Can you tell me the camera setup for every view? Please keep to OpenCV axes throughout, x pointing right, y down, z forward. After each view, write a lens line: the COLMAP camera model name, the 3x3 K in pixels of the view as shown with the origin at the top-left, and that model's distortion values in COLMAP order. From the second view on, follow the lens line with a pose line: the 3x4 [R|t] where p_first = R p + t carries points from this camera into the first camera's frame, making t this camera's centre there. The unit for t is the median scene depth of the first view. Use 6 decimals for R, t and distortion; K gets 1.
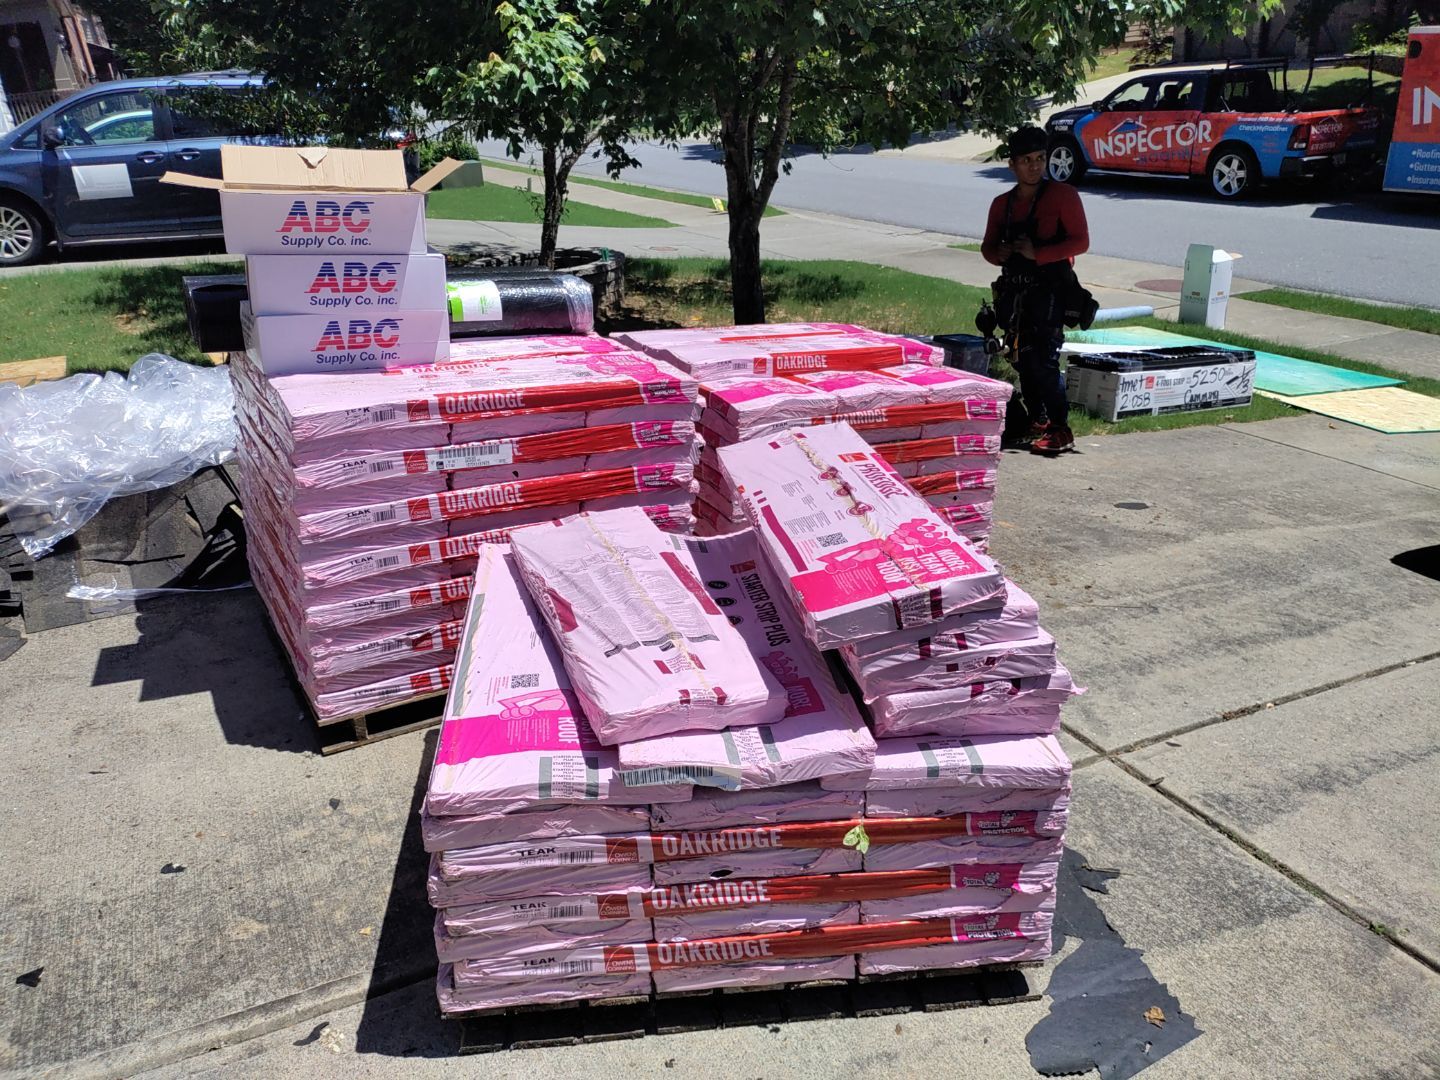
lens RADIAL K [[1094.2, 0, 681.1], [0, 1094.2, 539.6], [0, 0, 1]] dist [0.008852, -0.001616]
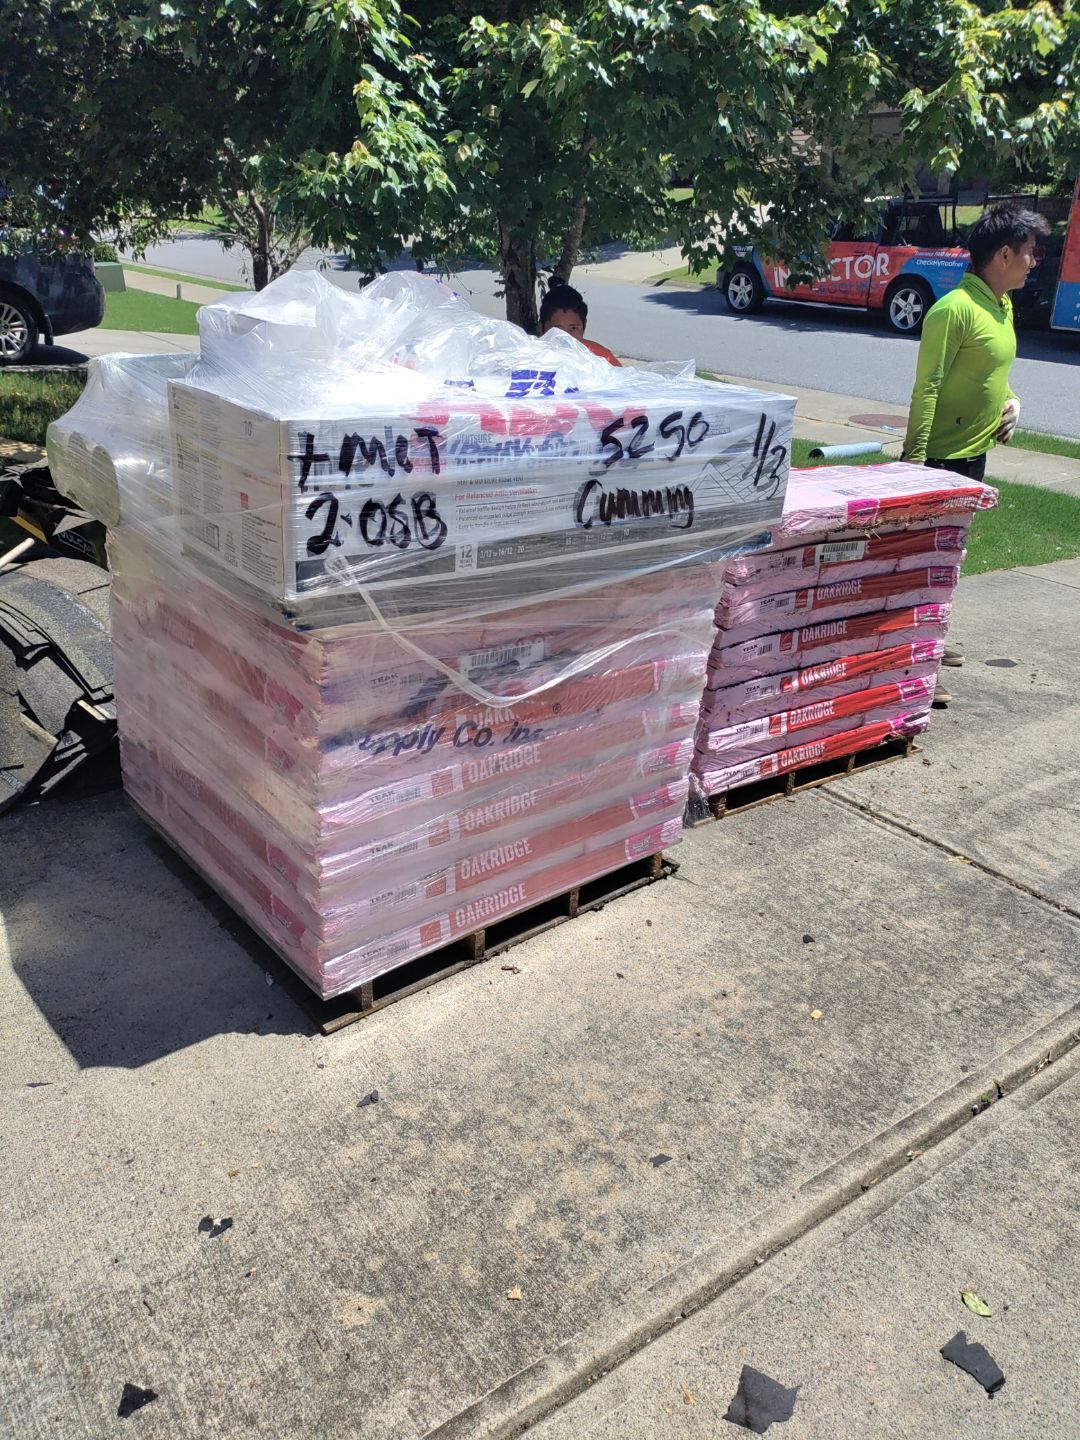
lens RADIAL K [[1094.2, 0, 540.3], [0, 1094.2, 748.6], [0, 0, 1]] dist [0.008852, -0.001616]
pose [[0.984054, -0.036029, 0.174183, -0.186559], [0.022963, 0.996809, 0.076450, -0.043884], [-0.176382, -0.071231, 0.981741, 0.119664]]
